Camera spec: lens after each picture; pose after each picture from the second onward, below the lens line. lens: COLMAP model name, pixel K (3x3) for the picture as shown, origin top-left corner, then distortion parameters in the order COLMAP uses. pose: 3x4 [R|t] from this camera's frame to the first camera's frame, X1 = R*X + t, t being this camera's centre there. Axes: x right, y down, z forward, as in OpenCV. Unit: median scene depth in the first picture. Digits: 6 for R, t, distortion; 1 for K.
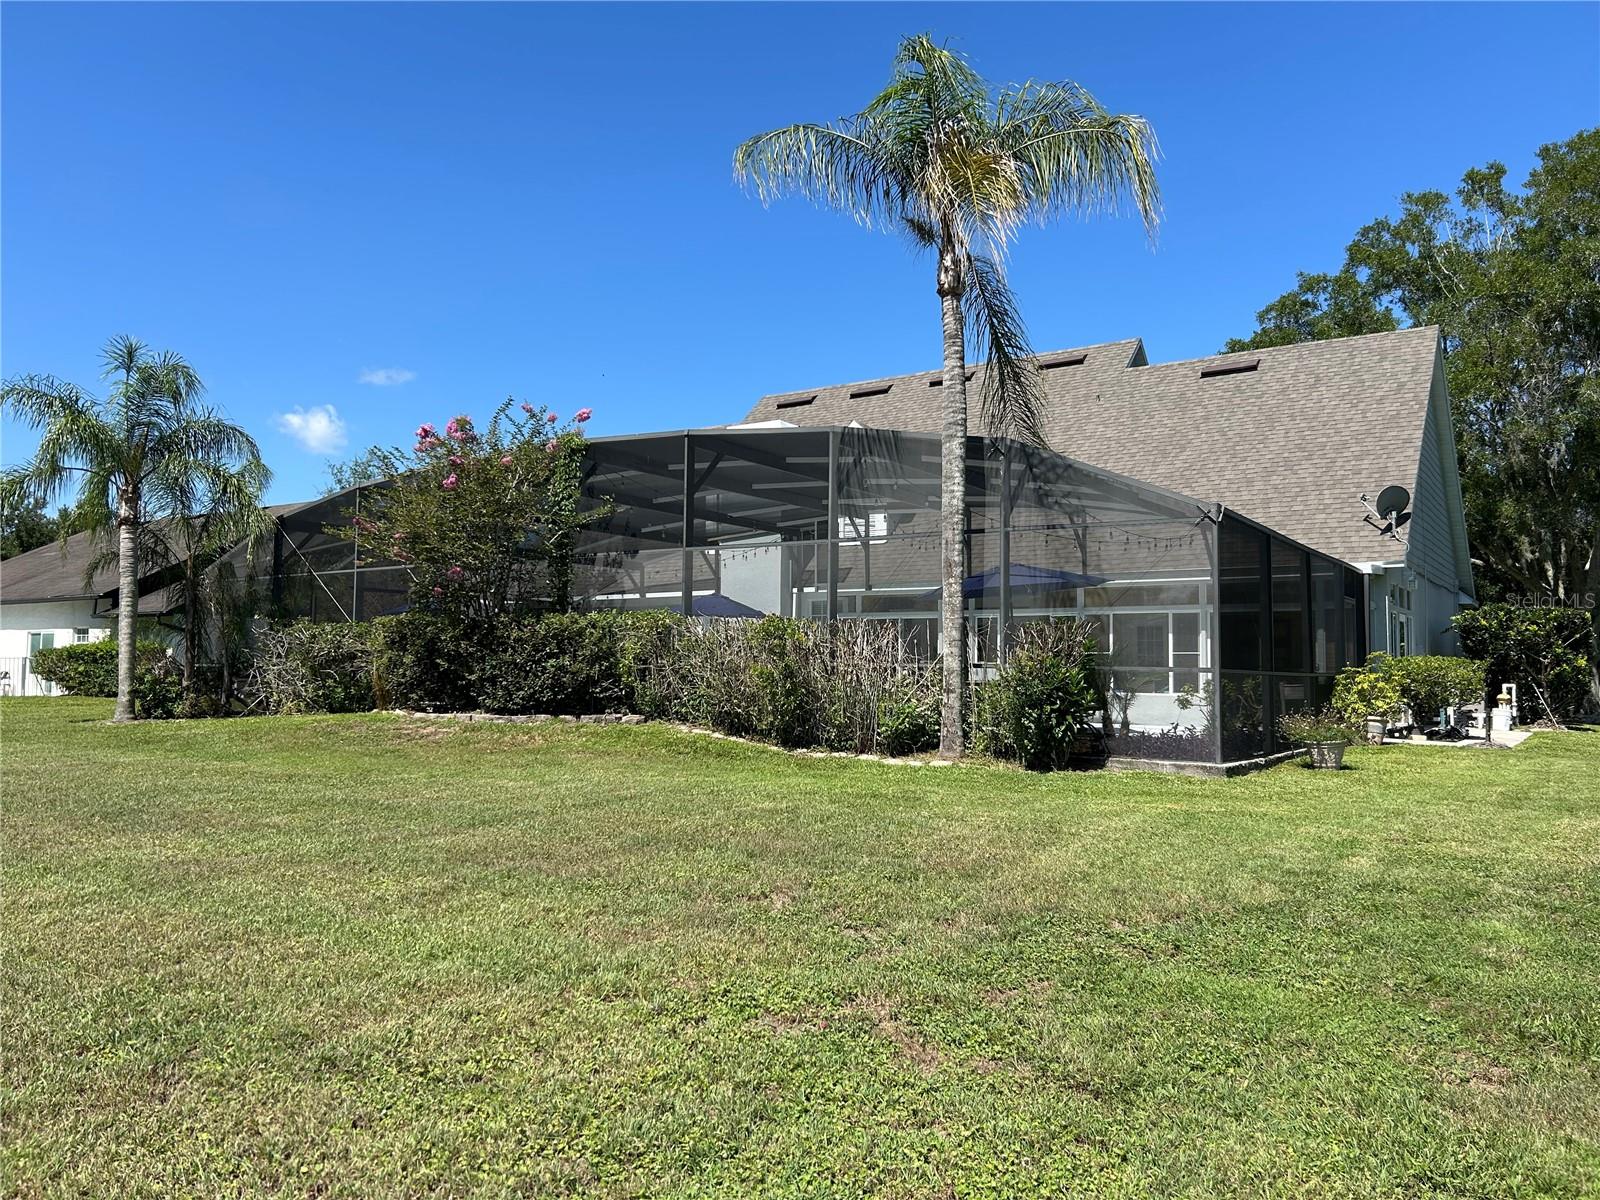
lens RADIAL K [[1194.9, 0, 800.0], [0, 1194.9, 600.0], [0, 0, 1]] dist [0.067201, -0.090536]
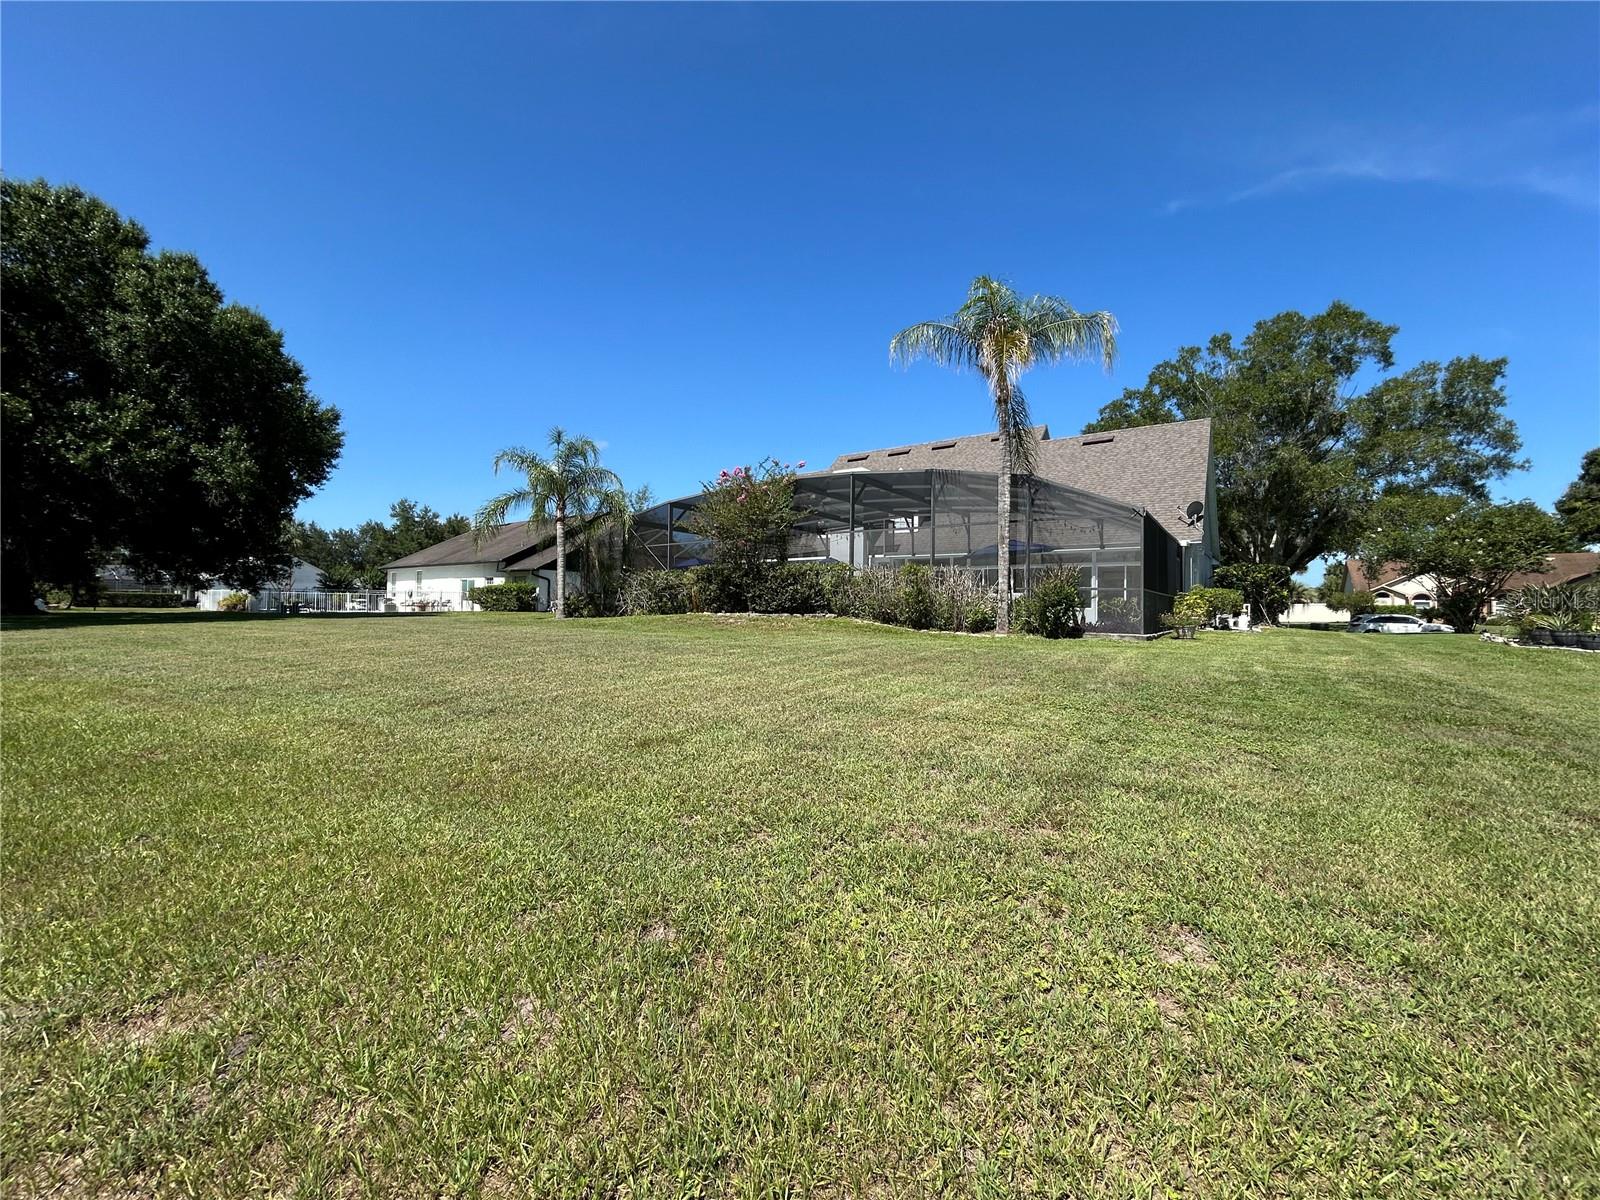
lens RADIAL K [[645.0, 0, 797.6], [0, 645.0, 594.3], [0, 0, 1]] dist [0.001769, -0.007427]
pose [[0.999611, 0.002512, -0.027790, -0.132663], [-0.001360, 0.999142, 0.041403, 0.014499], [0.027870, -0.041349, 0.998756, -0.067388]]
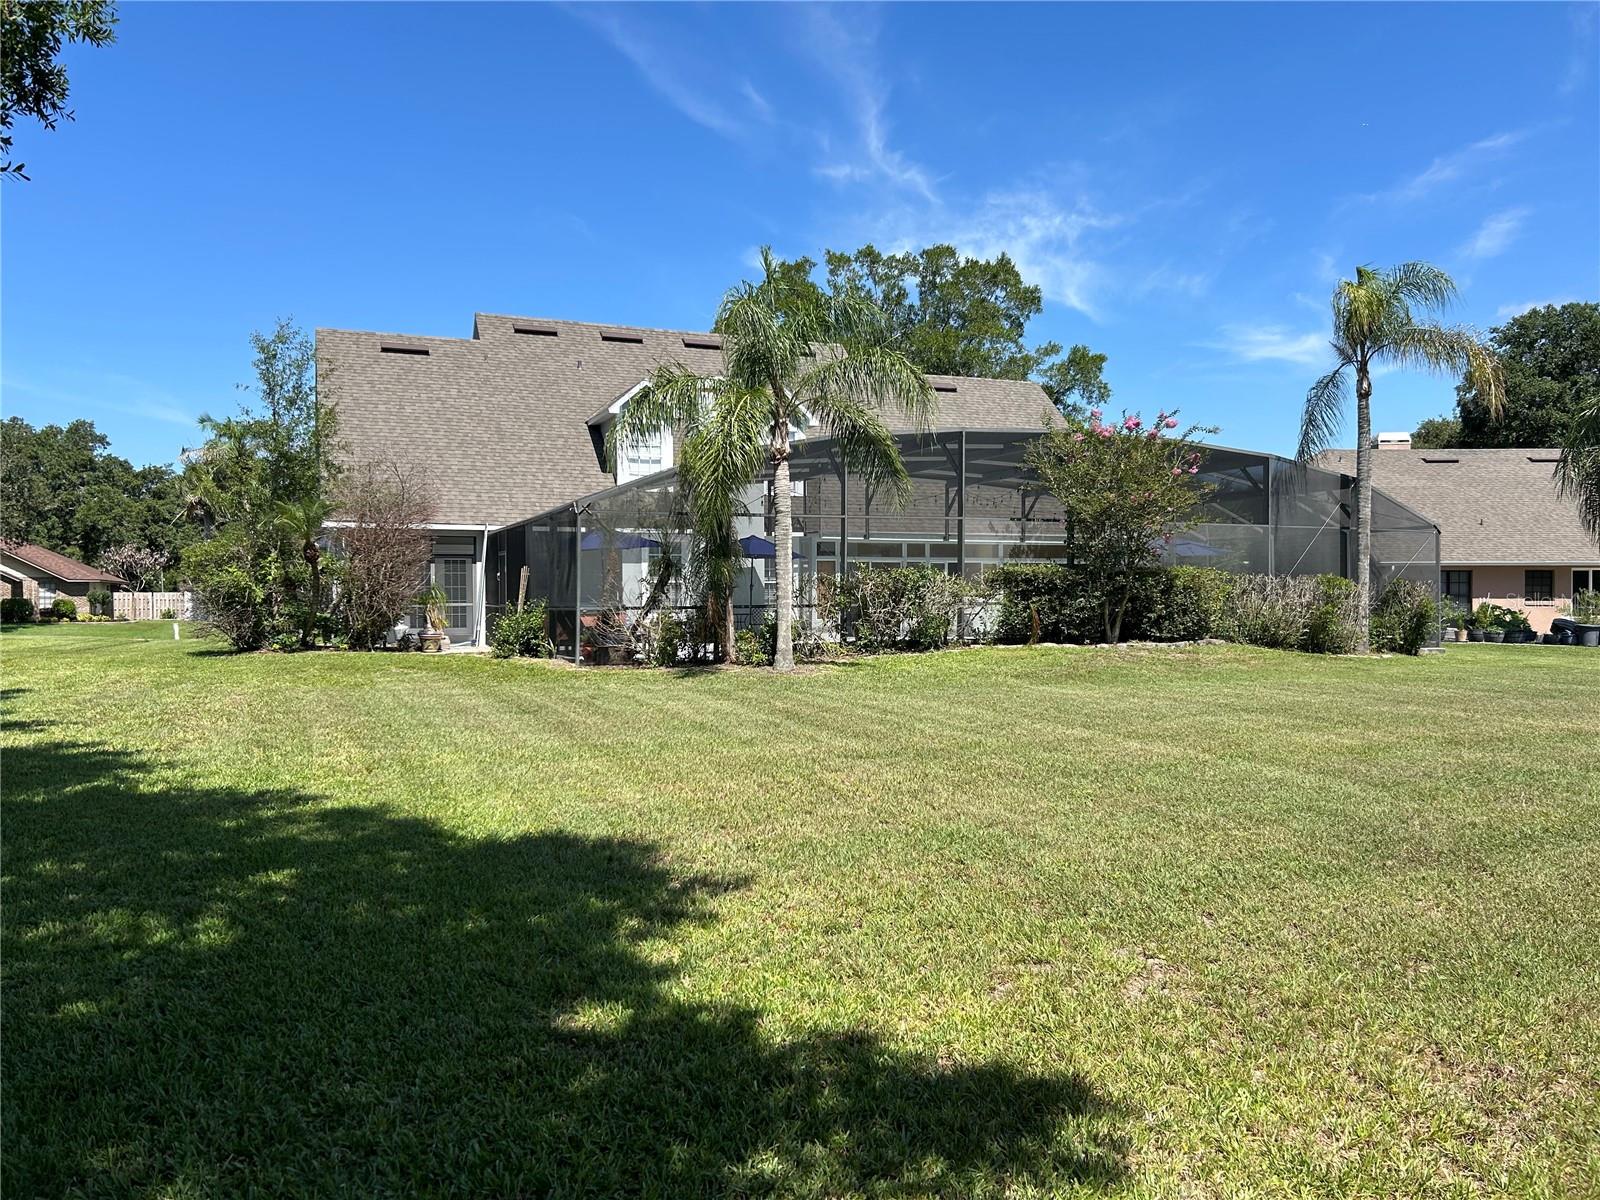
lens RADIAL K [[1194.9, 0, 800.0], [0, 1194.9, 600.0], [0, 0, 1]] dist [0.067201, -0.090536]
pose [[0.563290, -0.012765, 0.826161, -1.316798], [-0.043785, 0.998015, 0.045273, 0.002869], [-0.825099, -0.061676, 0.561612, 0.474237]]
